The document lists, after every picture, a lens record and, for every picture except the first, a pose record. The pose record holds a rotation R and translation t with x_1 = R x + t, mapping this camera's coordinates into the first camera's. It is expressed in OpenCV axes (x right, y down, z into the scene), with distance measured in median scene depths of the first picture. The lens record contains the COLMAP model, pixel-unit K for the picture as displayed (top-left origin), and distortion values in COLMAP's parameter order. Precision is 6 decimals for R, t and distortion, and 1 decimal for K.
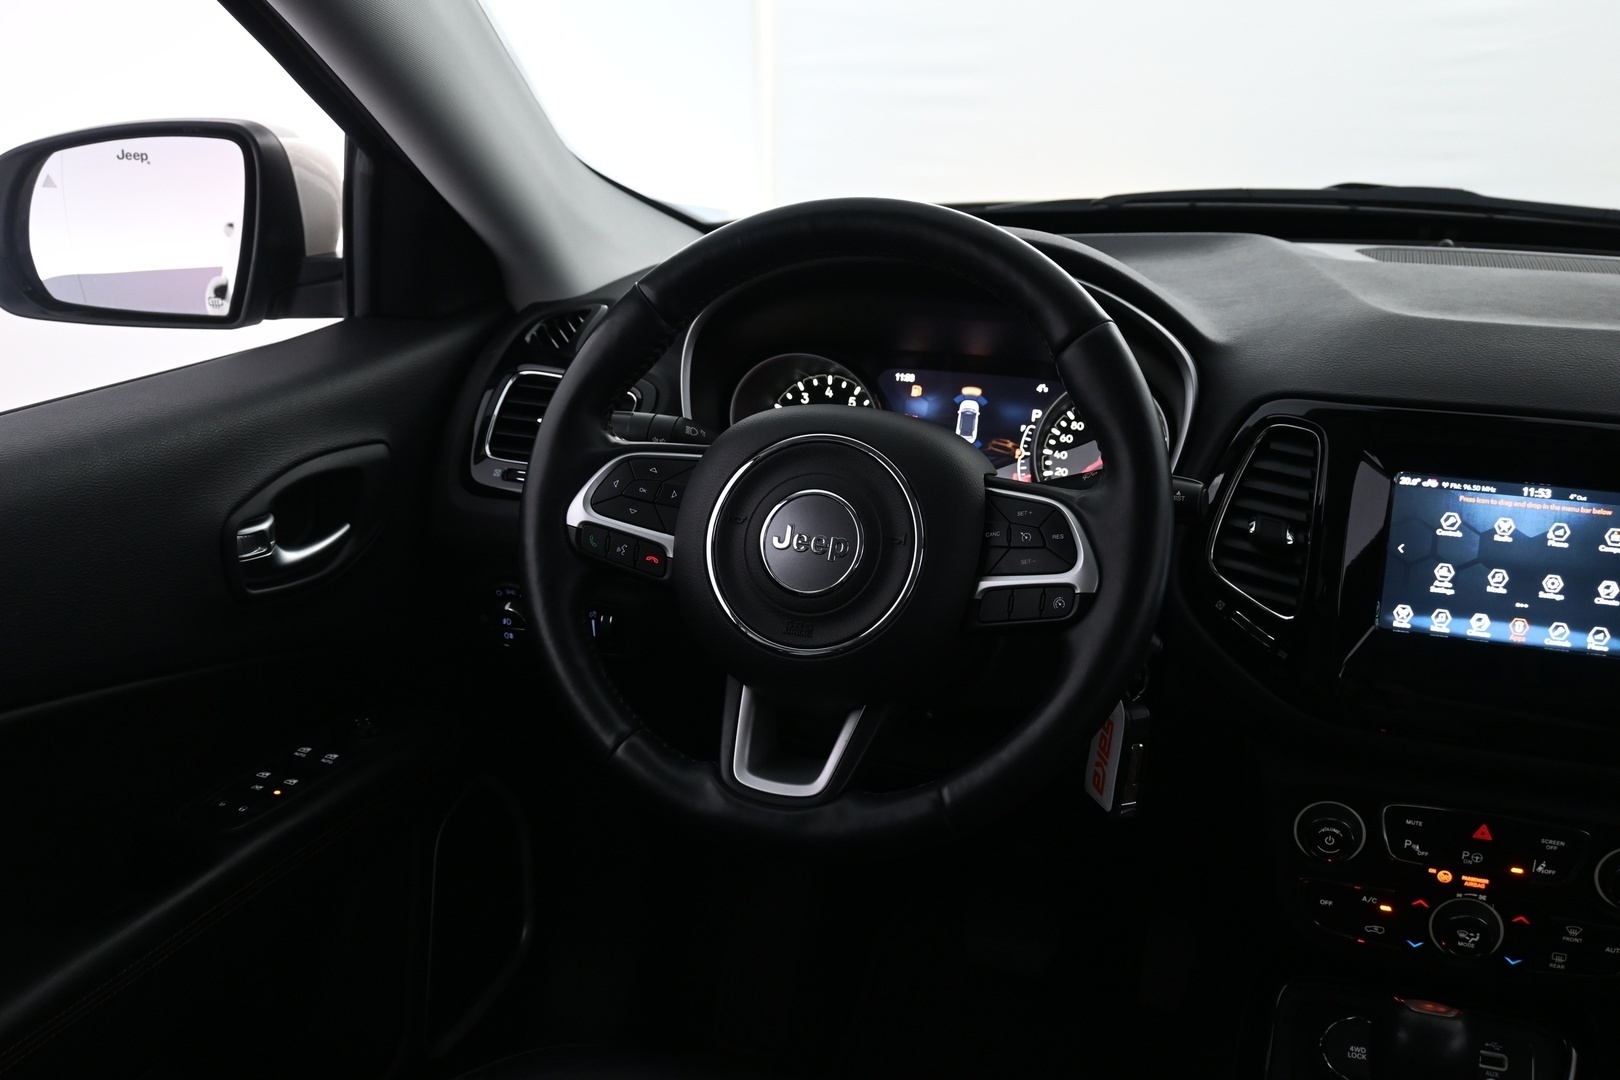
lens RADIAL K [[1580.6, 0, 810.0], [0, 1580.6, 540.0], [0, 0, 1]] dist [0.006631, -0.012497]
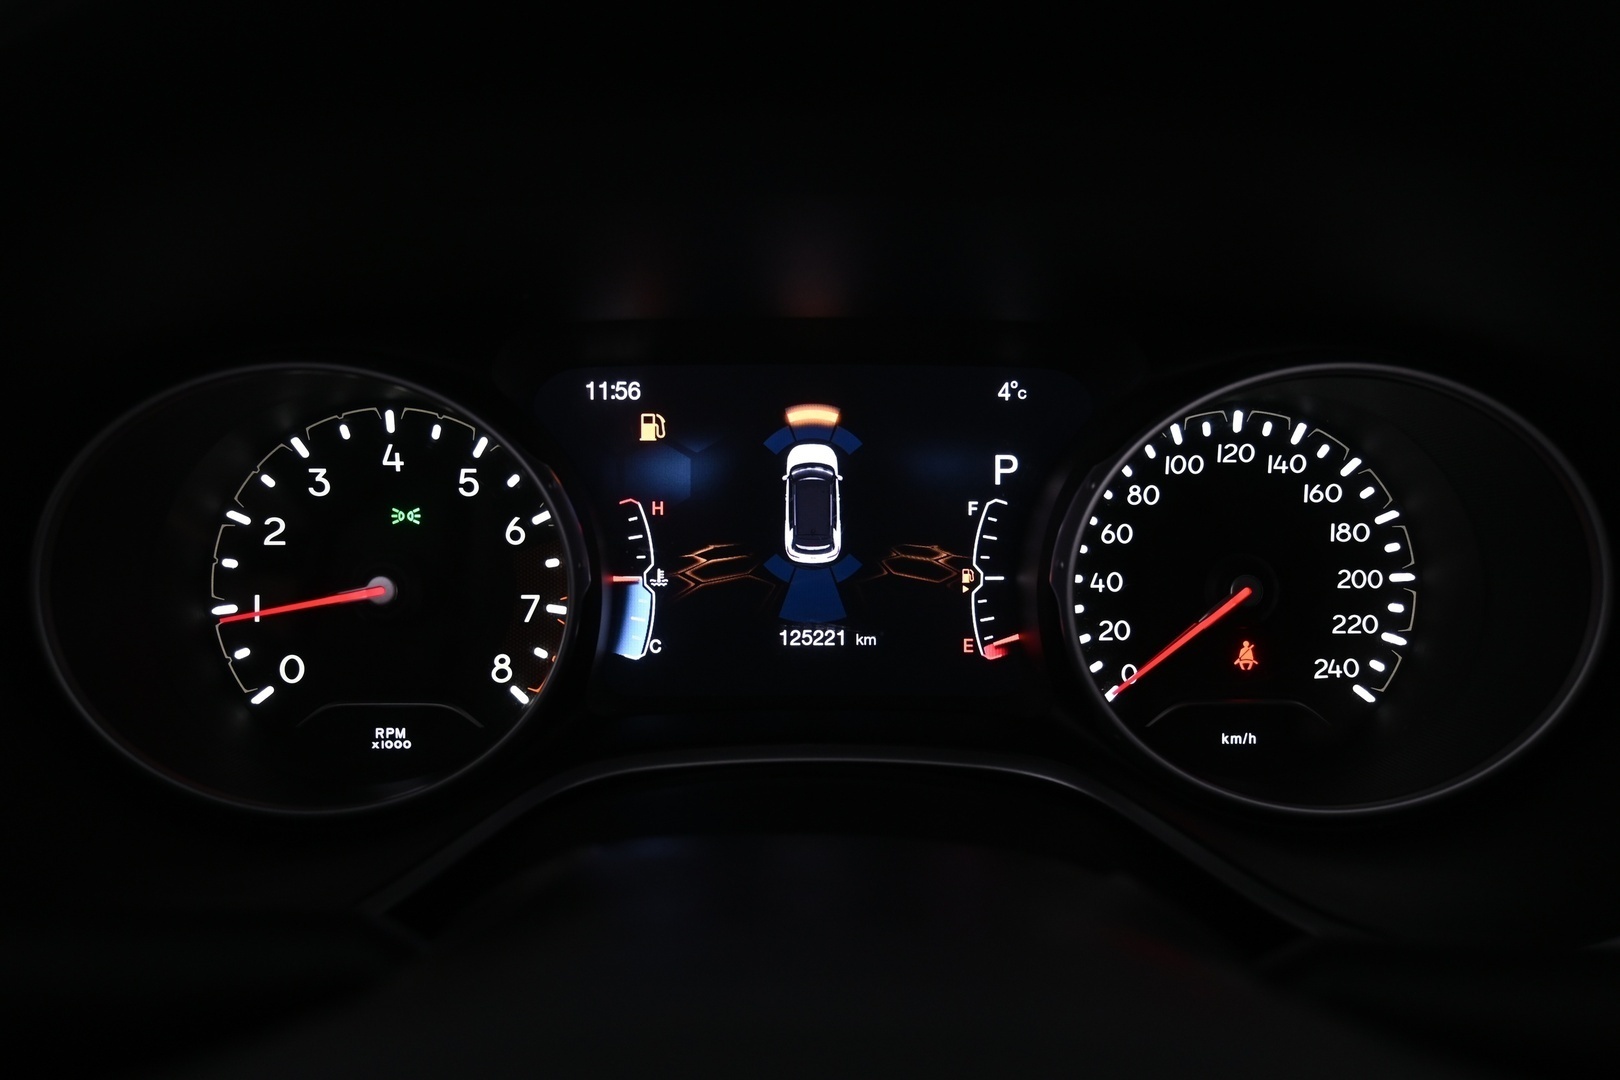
lens RADIAL K [[1367.7, 0, 810.0], [0, 1367.7, 540.0], [0, 0, 1]] dist [-0.008493, -0.004818]
pose [[0.944024, -0.134966, 0.301003, 0.008068], [0.108045, 0.988645, 0.104439, -0.126374], [-0.311681, -0.066071, 0.947887, 0.910416]]
